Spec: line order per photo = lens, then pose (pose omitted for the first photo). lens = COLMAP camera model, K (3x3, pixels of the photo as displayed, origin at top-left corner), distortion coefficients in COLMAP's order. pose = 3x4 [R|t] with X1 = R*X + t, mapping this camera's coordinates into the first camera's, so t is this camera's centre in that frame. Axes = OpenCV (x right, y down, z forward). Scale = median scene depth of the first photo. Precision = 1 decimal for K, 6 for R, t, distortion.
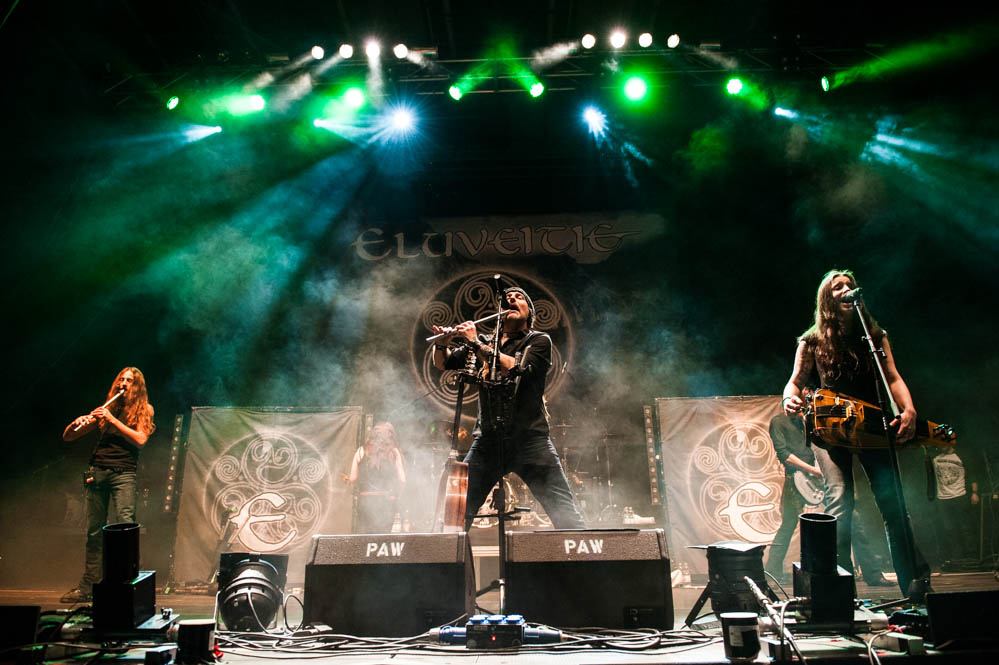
lens RADIAL K [[680.1, 0, 499.5], [0, 680.1, 332.5], [0, 0, 1]] dist [-0.070685, 0.001103]
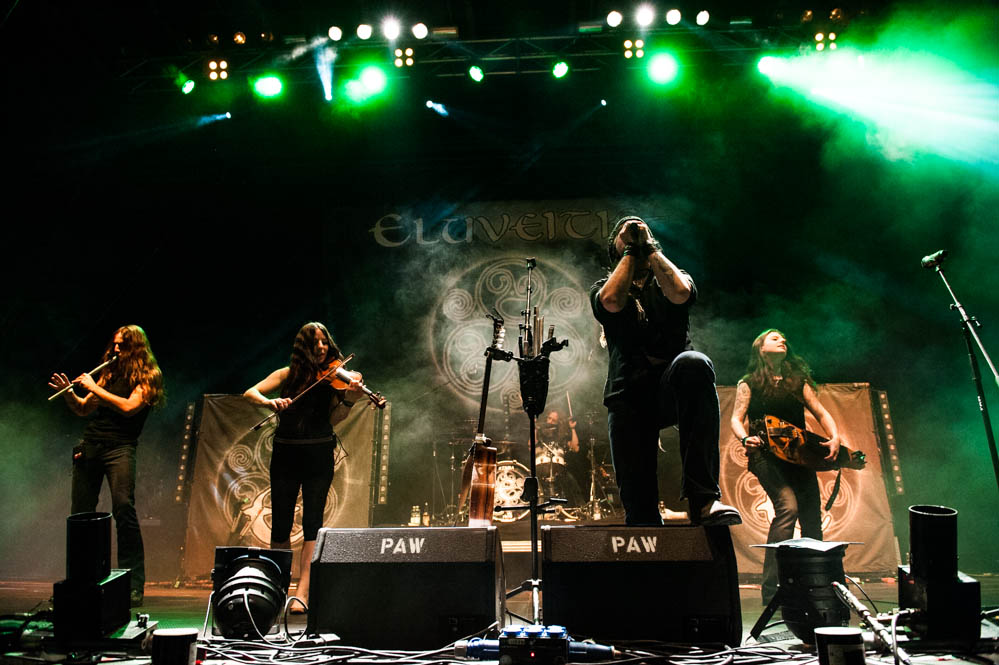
lens RADIAL K [[680.1, 0, 499.5], [0, 680.1, 332.5], [0, 0, 1]] dist [-0.070685, 0.001103]
pose [[0.999625, 0.001983, -0.027318, -0.022865], [-0.001765, 0.999966, 0.008005, 0.042488], [0.027333, -0.007953, 0.999595, 0.144575]]
